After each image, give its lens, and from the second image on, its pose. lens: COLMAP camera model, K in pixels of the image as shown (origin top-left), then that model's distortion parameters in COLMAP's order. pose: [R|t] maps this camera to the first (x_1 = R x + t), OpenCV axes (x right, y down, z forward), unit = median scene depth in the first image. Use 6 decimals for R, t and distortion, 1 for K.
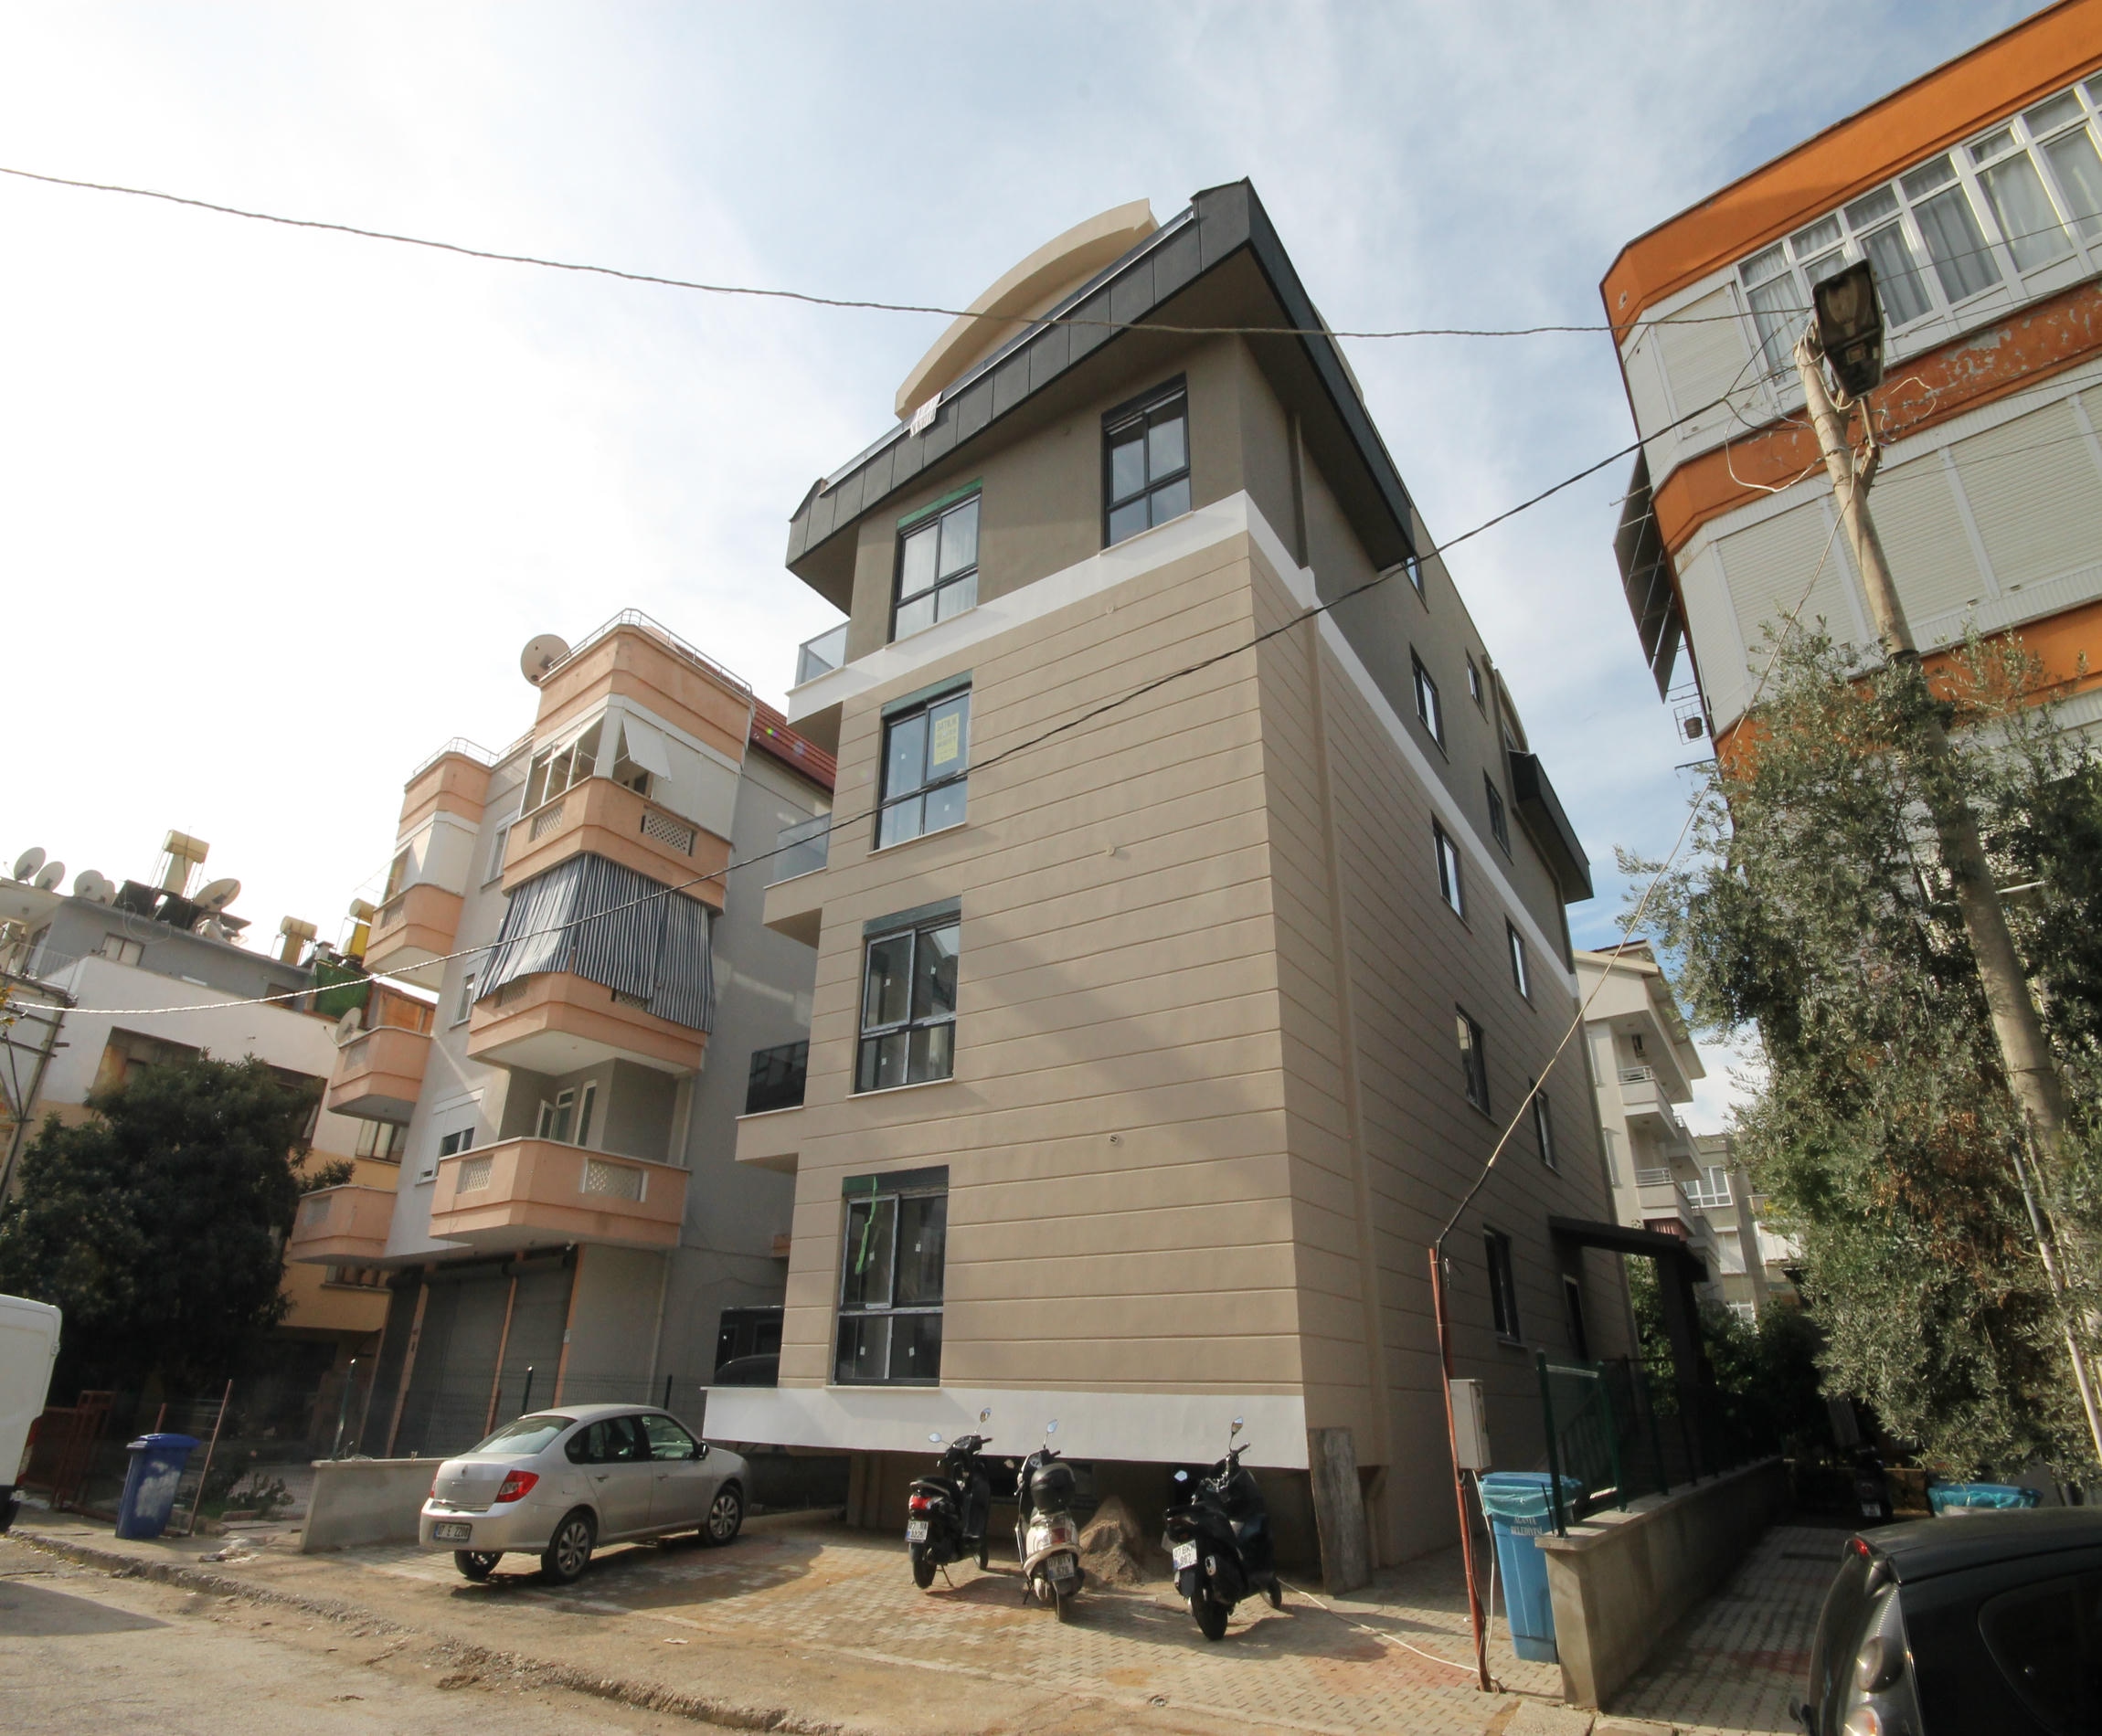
lens RADIAL K [[1000.6, 0, 1045.5], [0, 1000.6, 990.0], [0, 0, 1]] dist [0.002012, -0.008178]
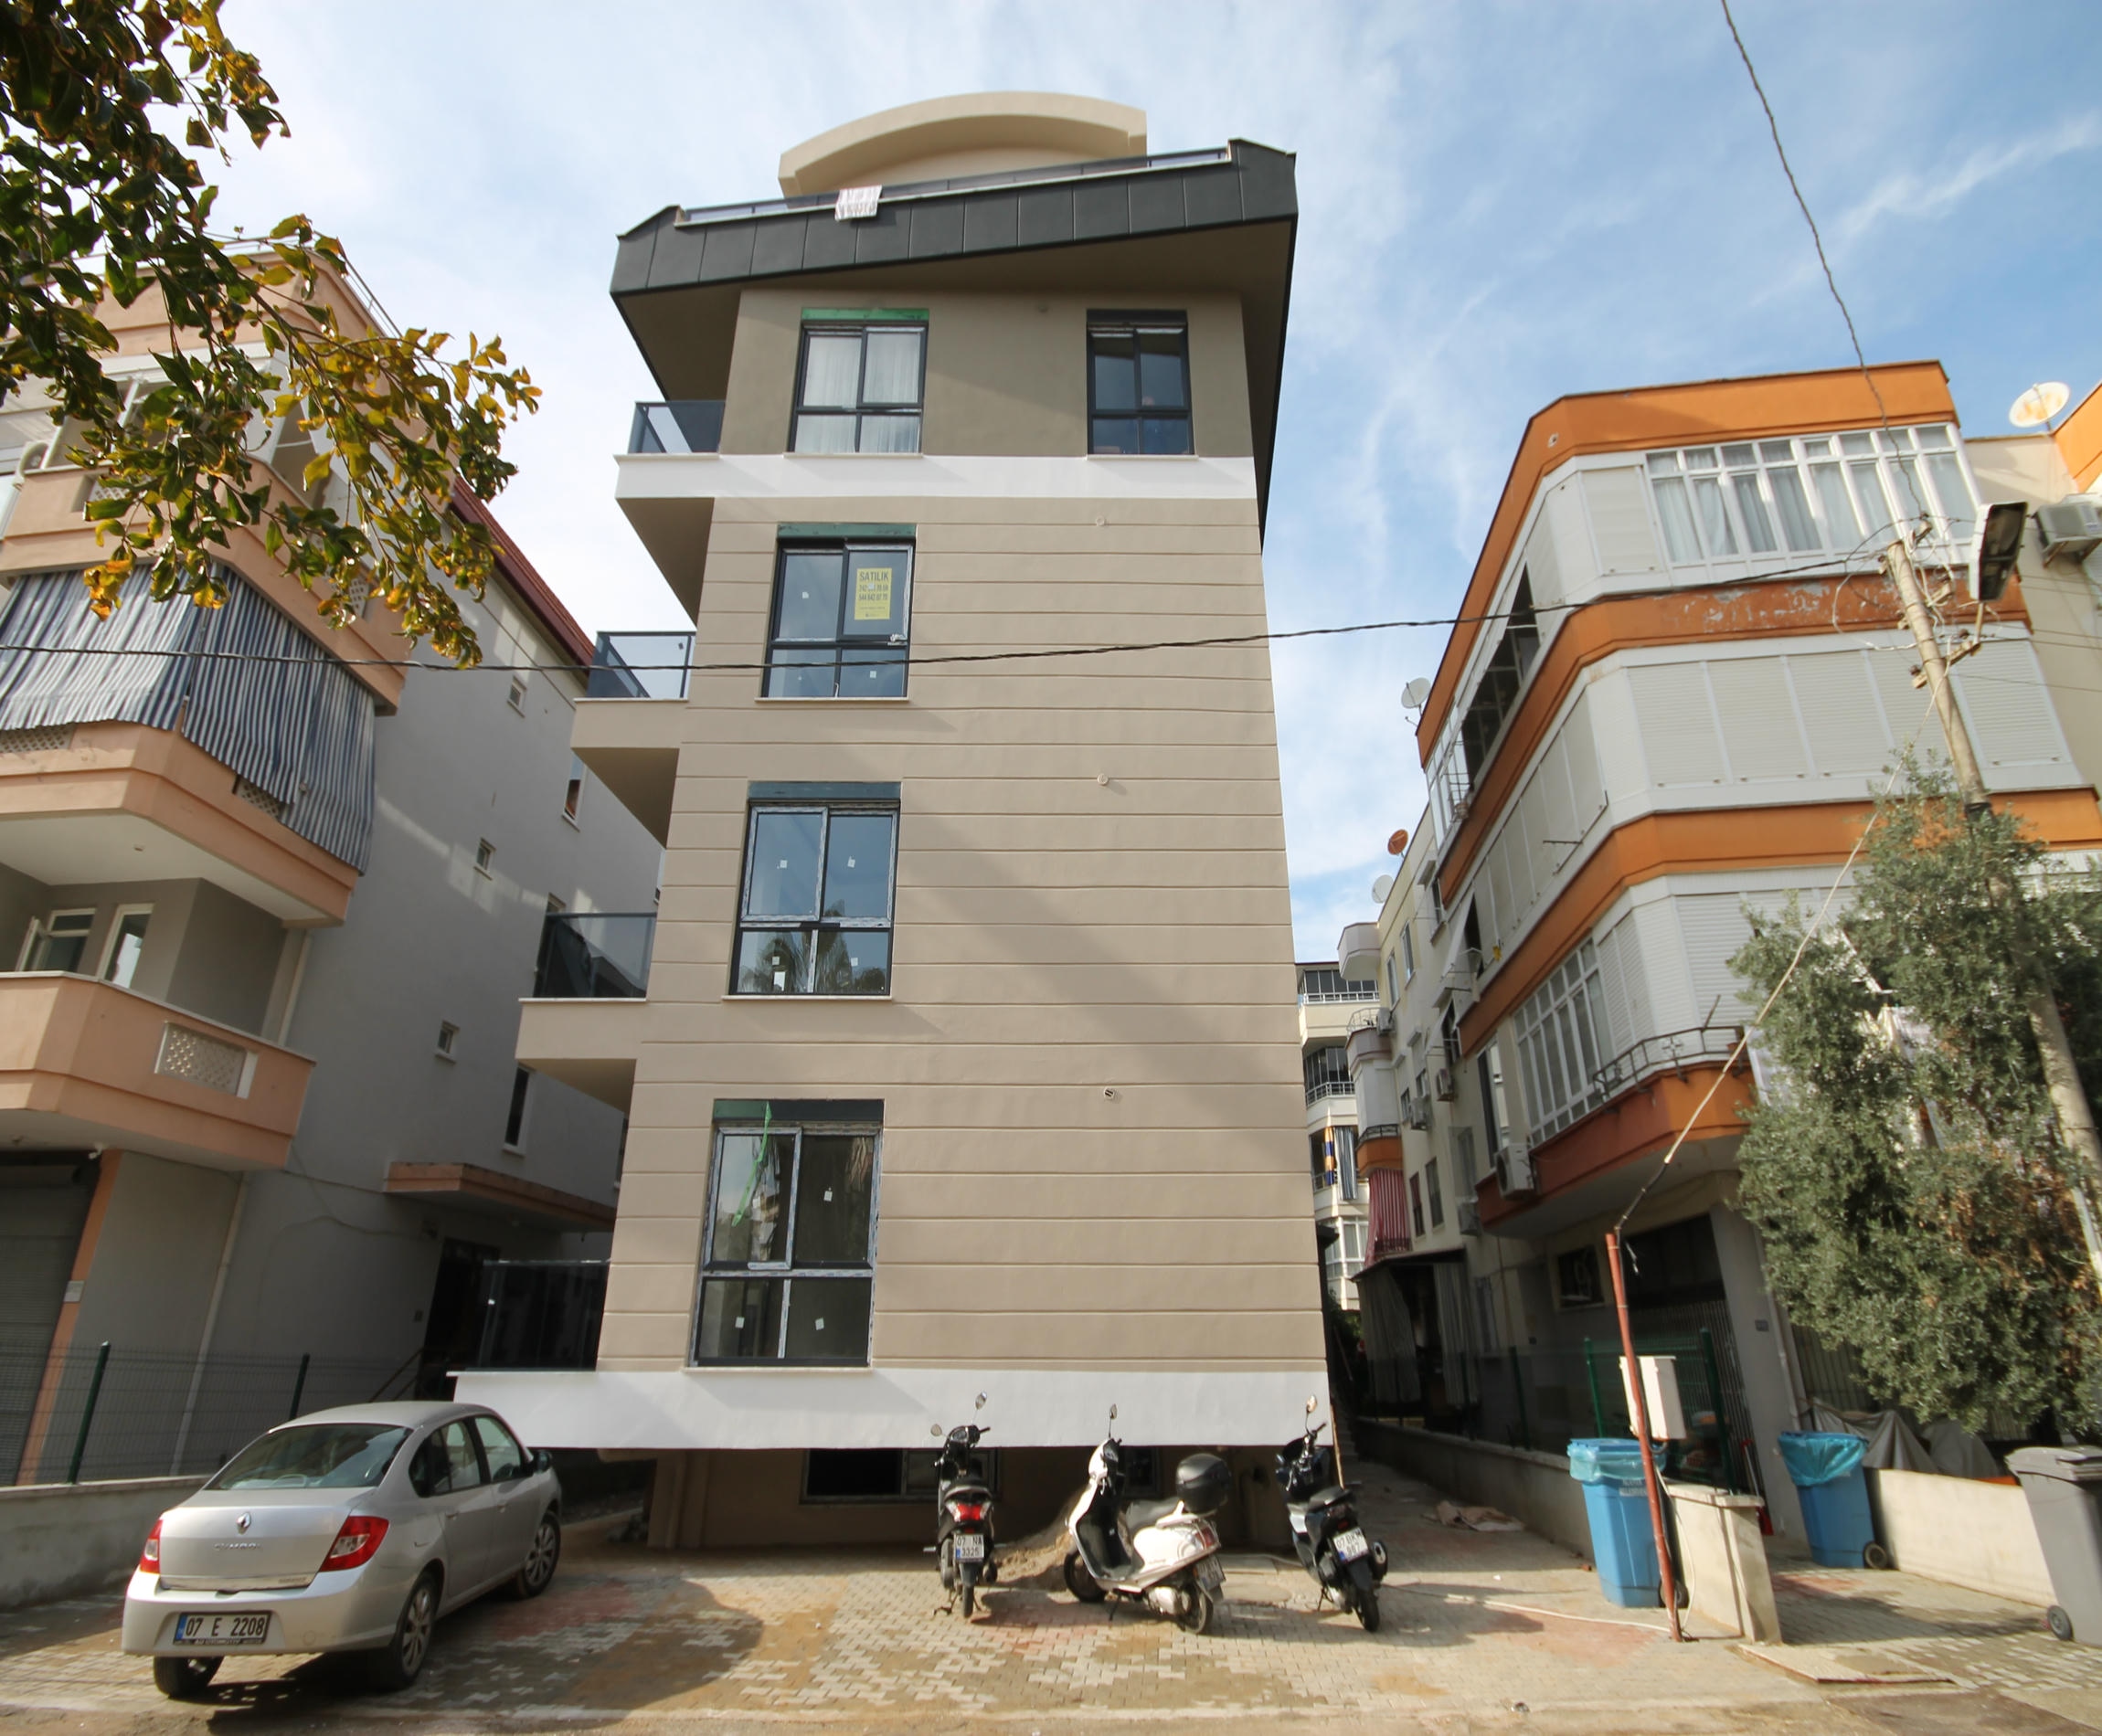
lens RADIAL K [[1000.6, 0, 1045.5], [0, 1000.6, 990.0], [0, 0, 1]] dist [0.002012, -0.008178]
pose [[0.854013, 0.170940, 0.491367, -0.384813], [-0.183504, 0.982751, -0.022950, 0.077192], [-0.486815, -0.070568, 0.870650, 0.214929]]
